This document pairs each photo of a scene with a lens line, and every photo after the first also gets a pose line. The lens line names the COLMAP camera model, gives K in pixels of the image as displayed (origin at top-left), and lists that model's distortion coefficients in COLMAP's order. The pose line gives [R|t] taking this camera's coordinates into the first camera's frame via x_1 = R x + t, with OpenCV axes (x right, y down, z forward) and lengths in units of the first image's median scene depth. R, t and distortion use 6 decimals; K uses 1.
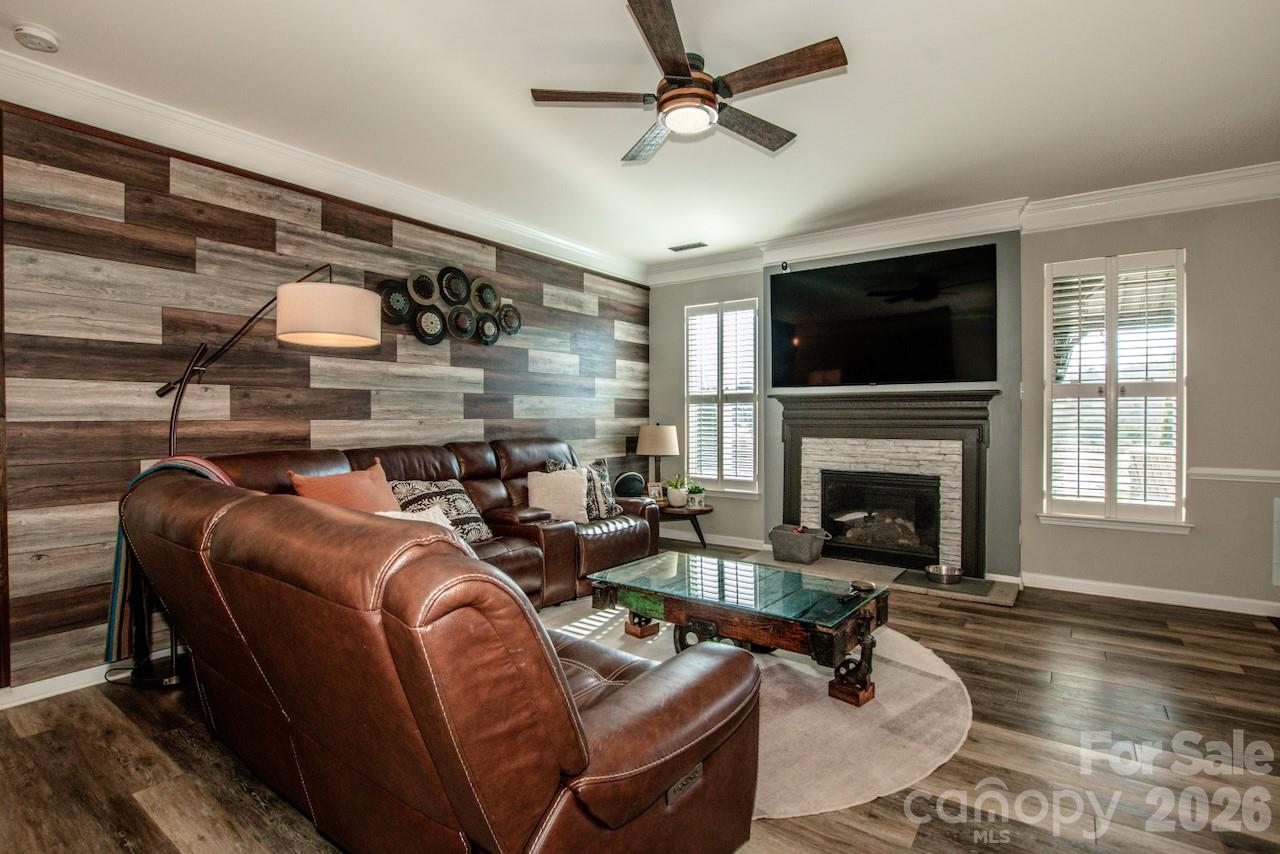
lens RADIAL K [[595.7, 0, 636.8], [0, 595.7, 421.2], [0, 0, 1]] dist [-0.027527, -0.000804]
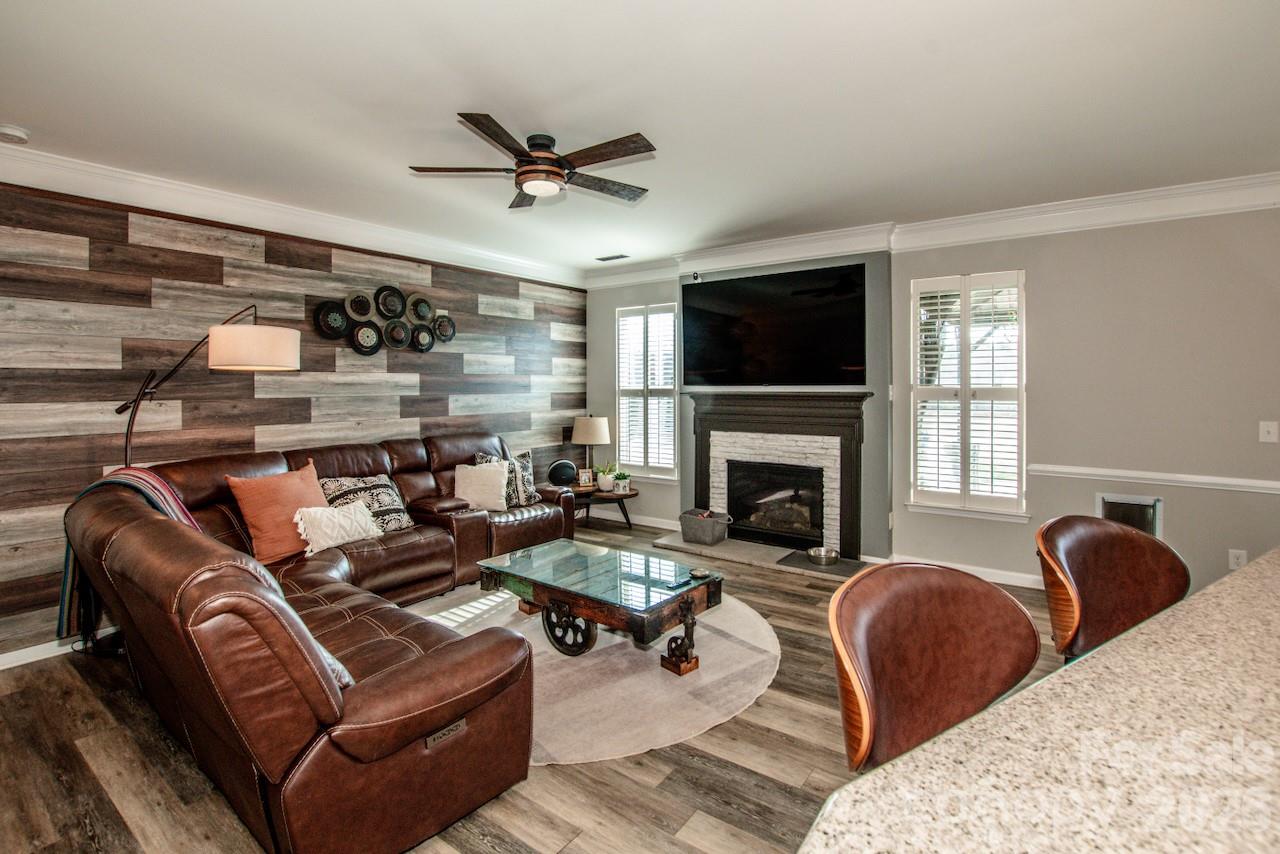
lens RADIAL K [[579.2, 0, 630.6], [0, 579.2, 385.6], [0, 0, 1]] dist [-0.029933, 0.001188]
pose [[0.999962, -0.003065, -0.008165, 0.176333], [0.002988, 0.999951, -0.009435, -0.060688], [0.008193, 0.009410, 0.999922, -0.111581]]
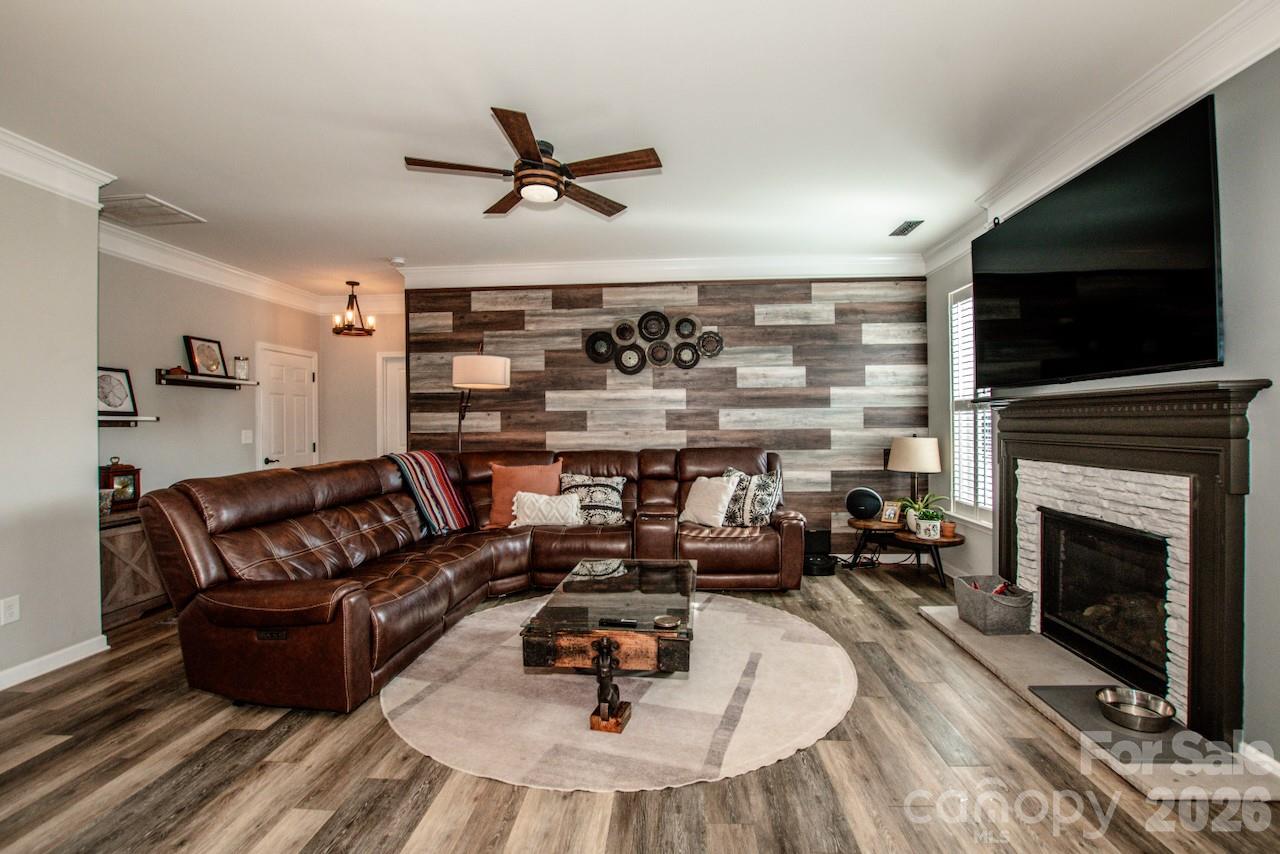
lens RADIAL K [[579.2, 0, 657.9], [0, 579.2, 404.4], [0, 0, 1]] dist [-0.029933, 0.001188]
pose [[0.561555, -0.030044, -0.826894, 0.775930], [0.002256, 0.999392, -0.034779, -0.017728], [0.827437, 0.017664, 0.561281, 0.335625]]
